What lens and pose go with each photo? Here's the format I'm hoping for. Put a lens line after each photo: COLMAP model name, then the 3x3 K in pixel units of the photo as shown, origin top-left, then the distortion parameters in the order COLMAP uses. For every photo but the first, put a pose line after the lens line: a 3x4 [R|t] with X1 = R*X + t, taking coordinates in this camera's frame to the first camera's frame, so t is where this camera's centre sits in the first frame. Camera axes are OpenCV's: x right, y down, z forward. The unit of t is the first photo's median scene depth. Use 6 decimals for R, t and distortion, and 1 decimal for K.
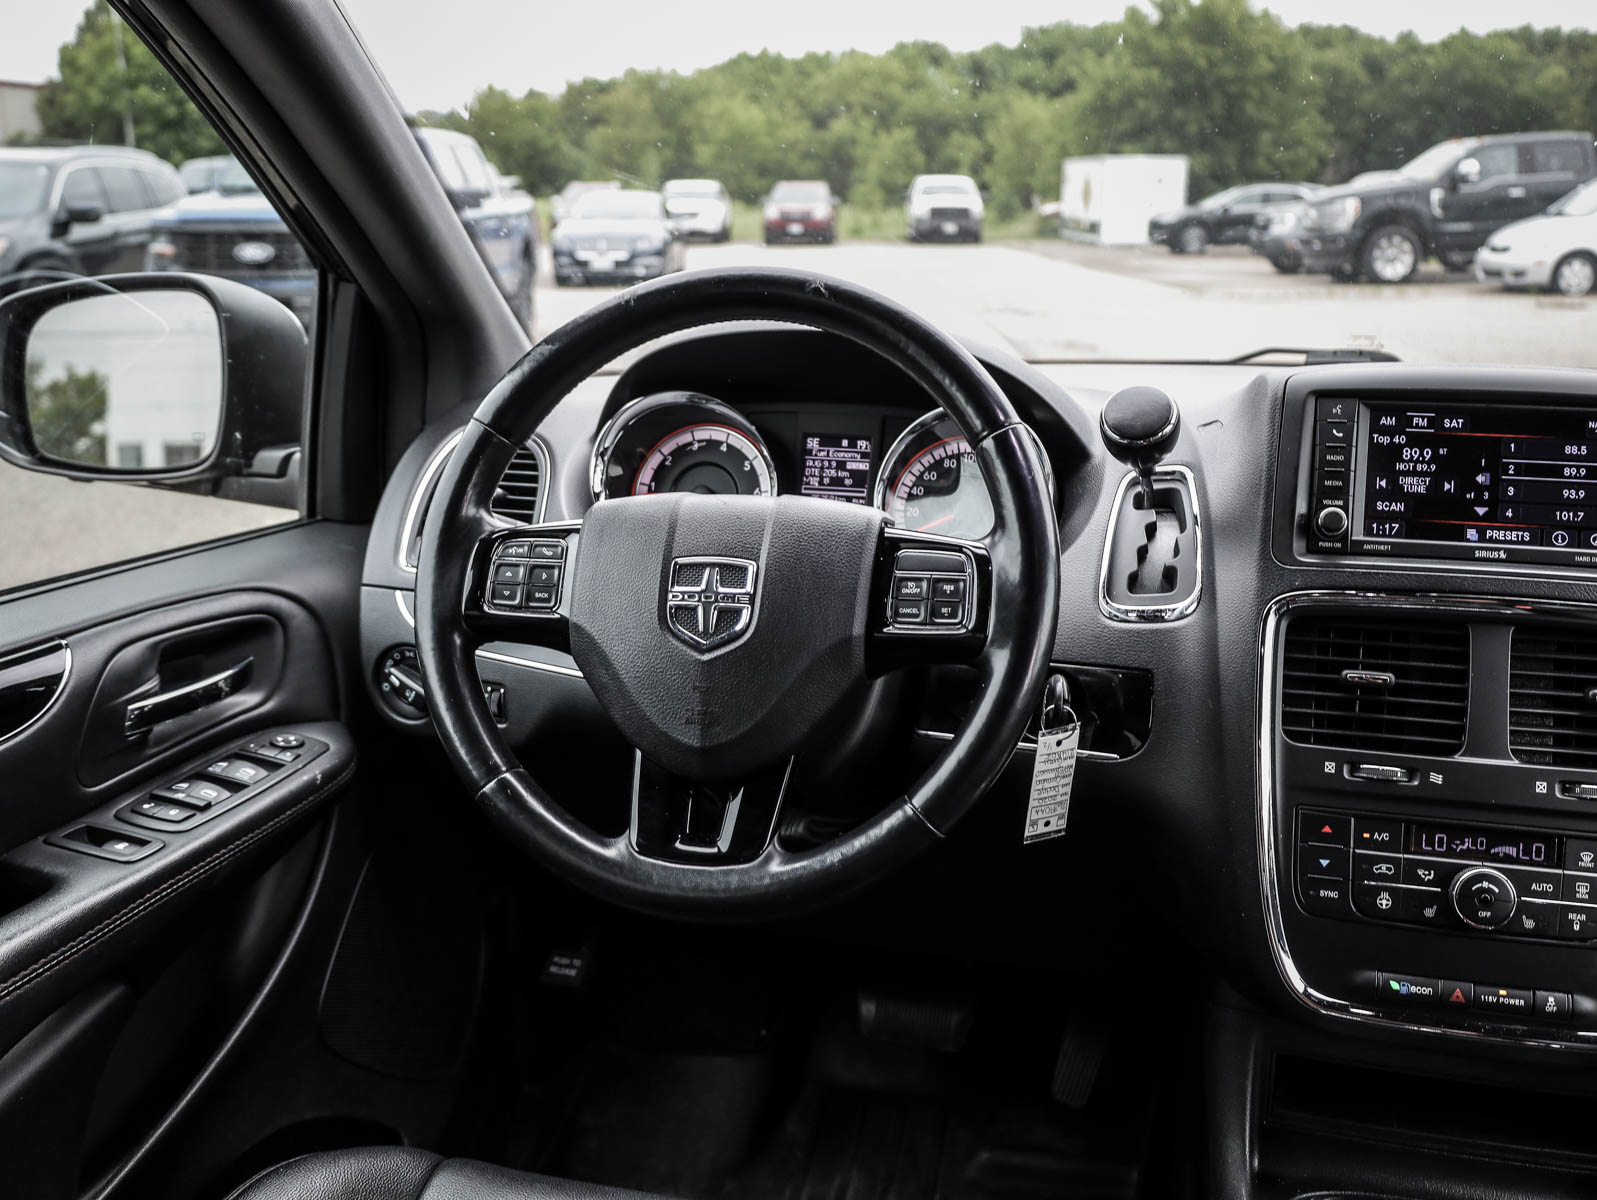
lens RADIAL K [[1476.5, 0, 829.3], [0, 1476.5, 606.9], [0, 0, 1]] dist [-0.017177, 0.007620]
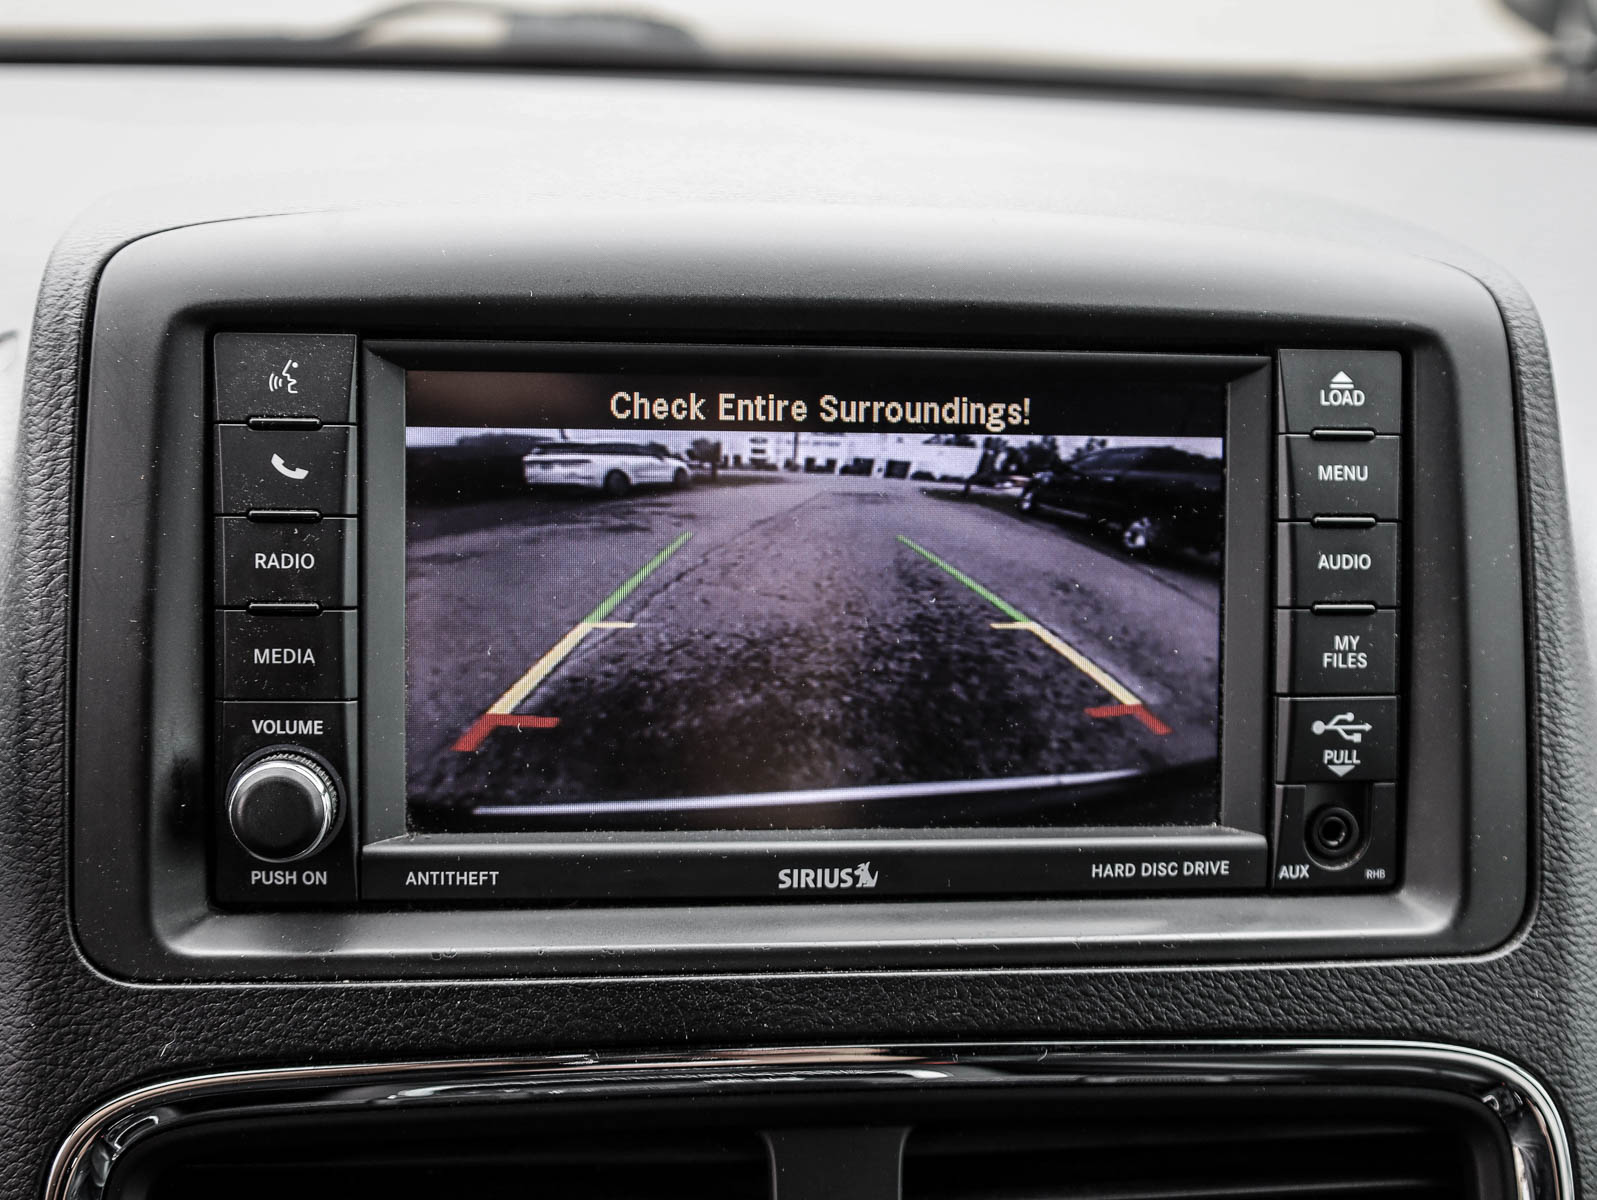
lens RADIAL K [[2073.4, 0, 798.5], [0, 2073.4, 600.0], [0, 0, 1]] dist [-0.005075, 0.009352]
pose [[0.934533, -0.096668, 0.342497, 0.300146], [0.045812, 0.987072, 0.153593, -0.148396], [-0.352917, -0.127847, 0.926879, 0.612024]]
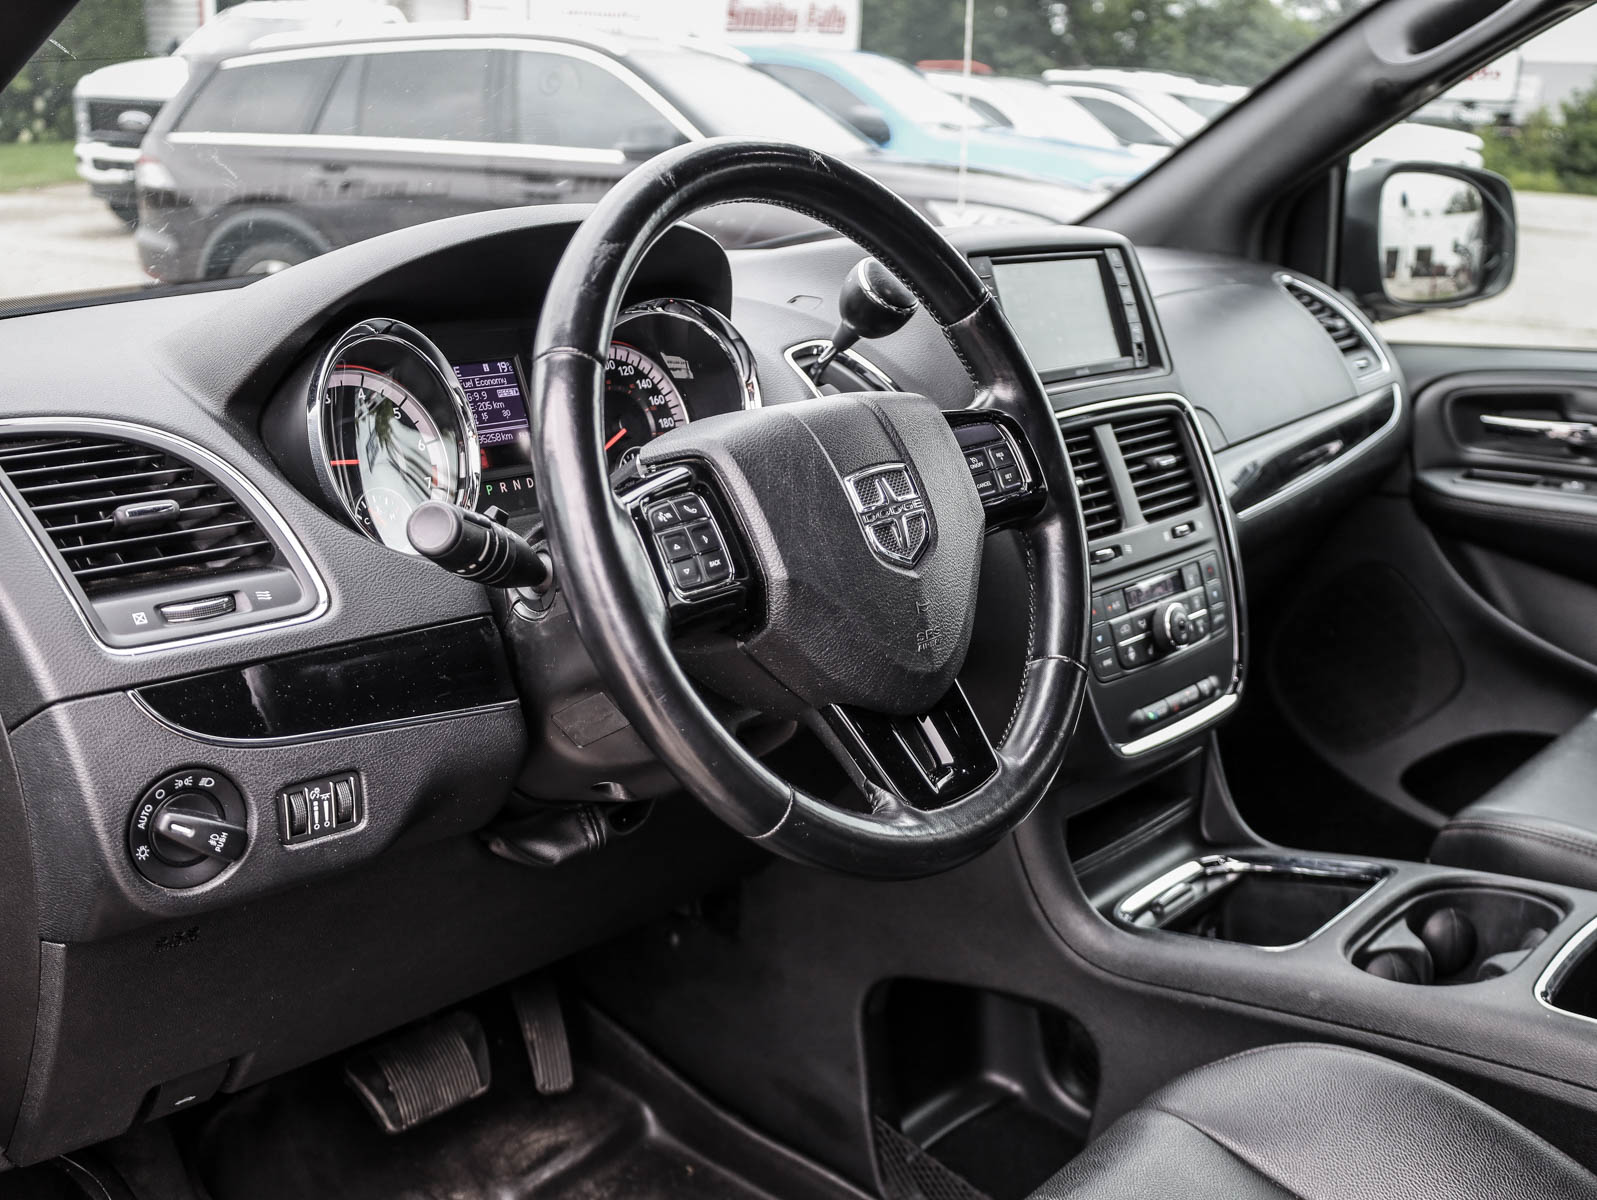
lens RADIAL K [[1725.3, 0, 798.5], [0, 1725.3, 600.0], [0, 0, 1]] dist [0.006611, 0.006387]
pose [[0.435386, -0.227447, 0.871038, -0.954822], [0.220976, 0.964957, 0.141517, -0.104967], [-0.872702, 0.130864, 0.470390, 0.528304]]
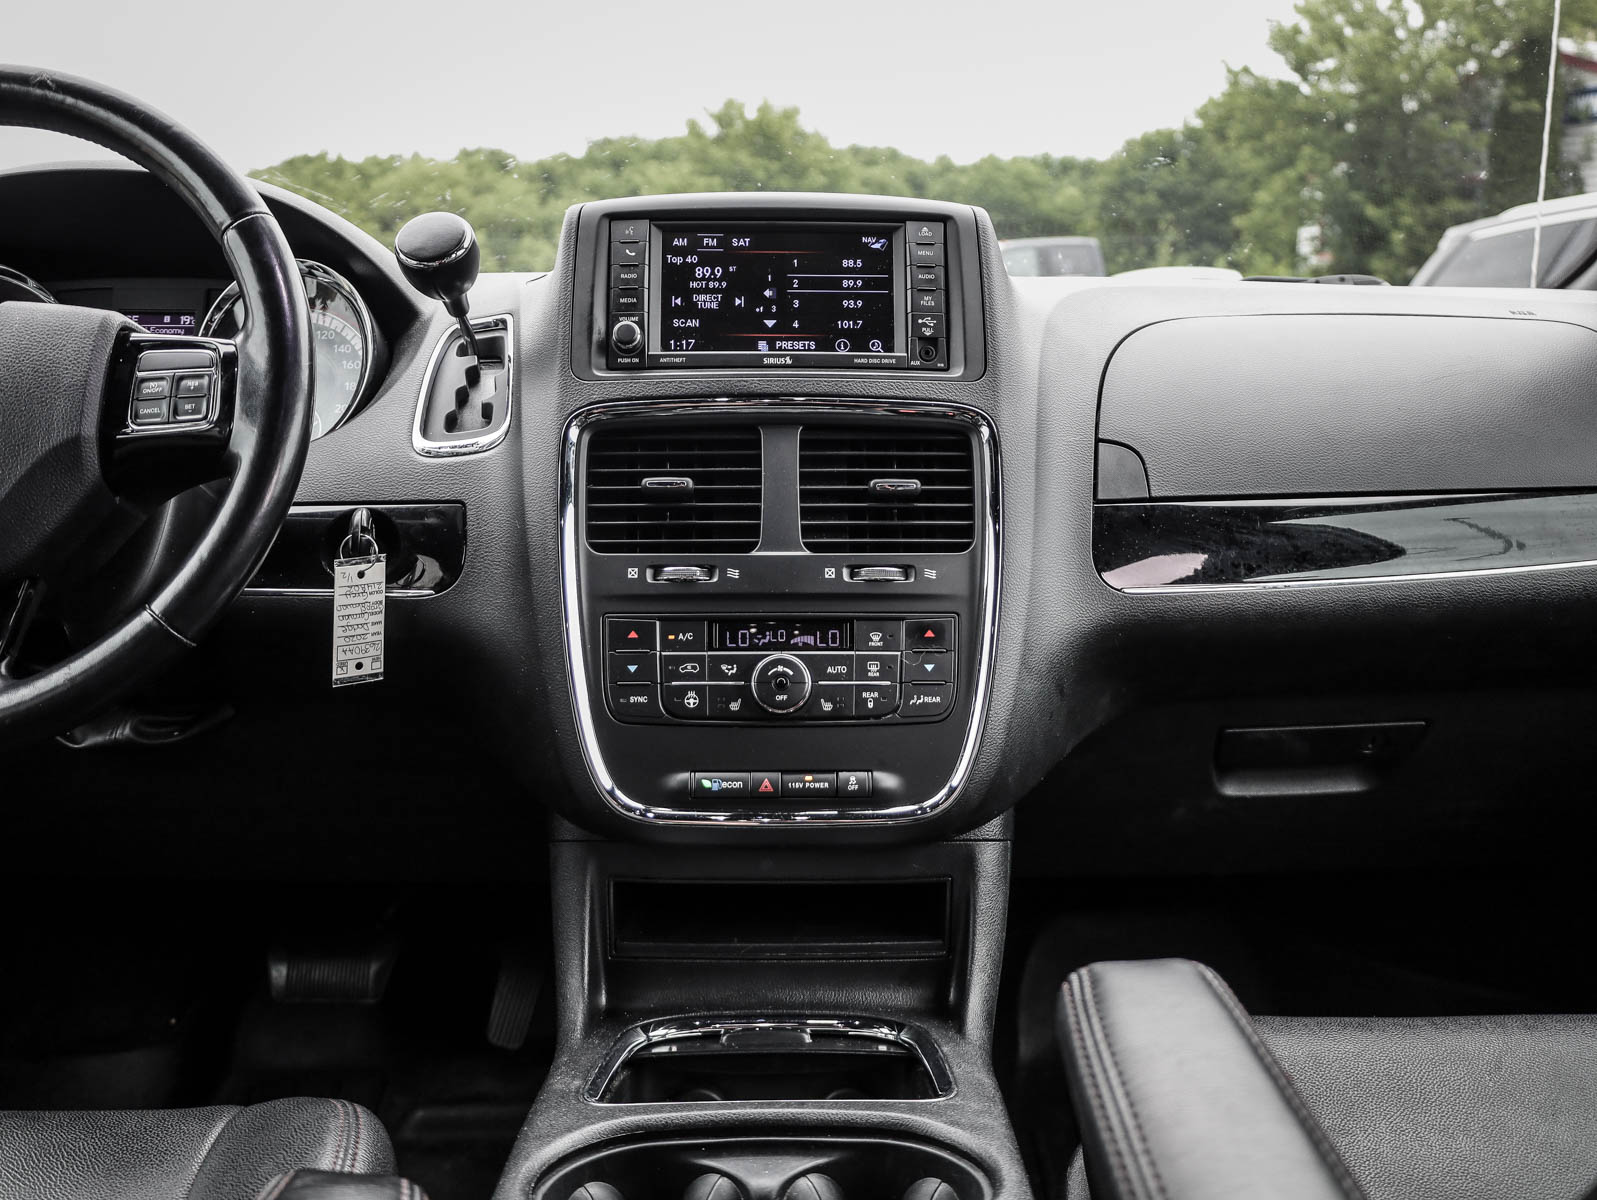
lens RADIAL K [[1467.5, 0, 828.7], [0, 1467.5, 612.1], [0, 0, 1]] dist [-0.021818, 0.008171]
pose [[0.961946, -0.053881, 0.267873, 0.194056], [0.070992, 0.995981, -0.054602, 0.191495], [-0.263855, 0.071541, 0.961906, 0.018385]]
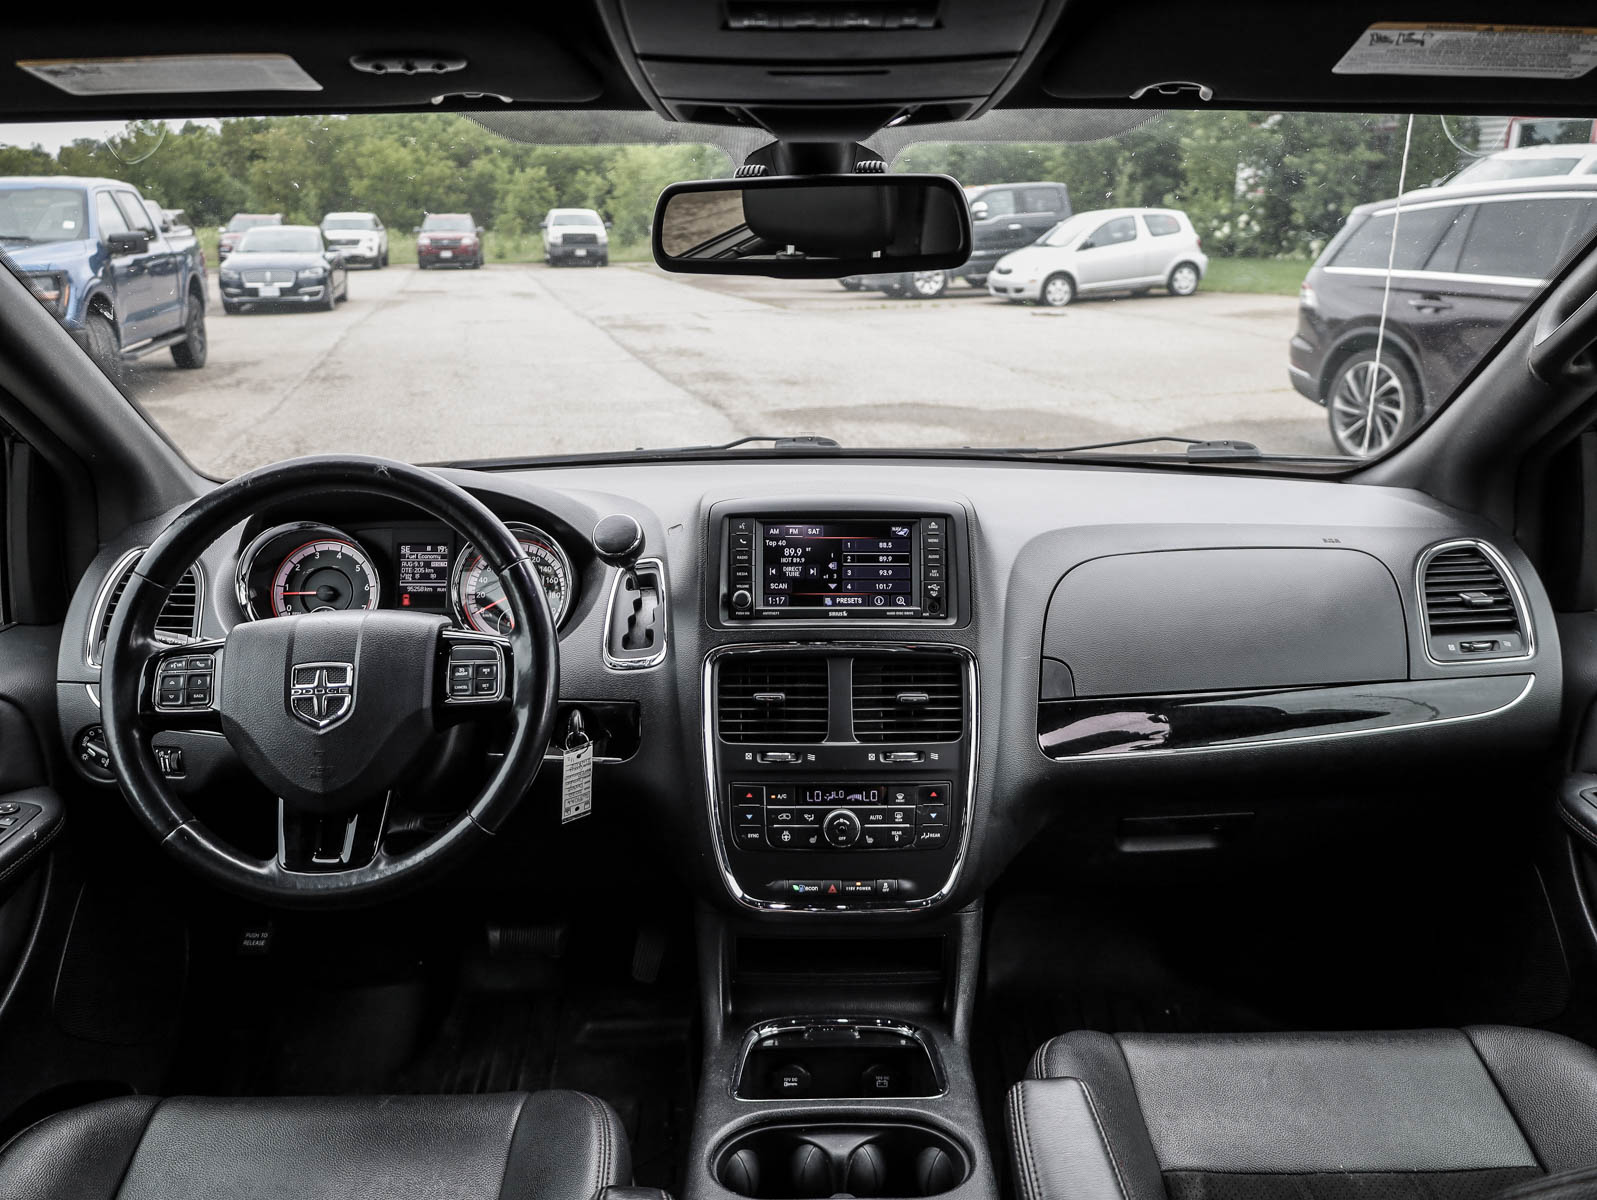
lens RADIAL K [[1216.9, 0, 819.4], [0, 1216.9, 605.5], [0, 0, 1]] dist [-0.028632, 0.027512]
pose [[0.965254, -0.078257, 0.249321, 0.096381], [0.069777, 0.996649, 0.042685, -0.099983], [-0.251826, -0.023805, 0.967480, -0.271104]]
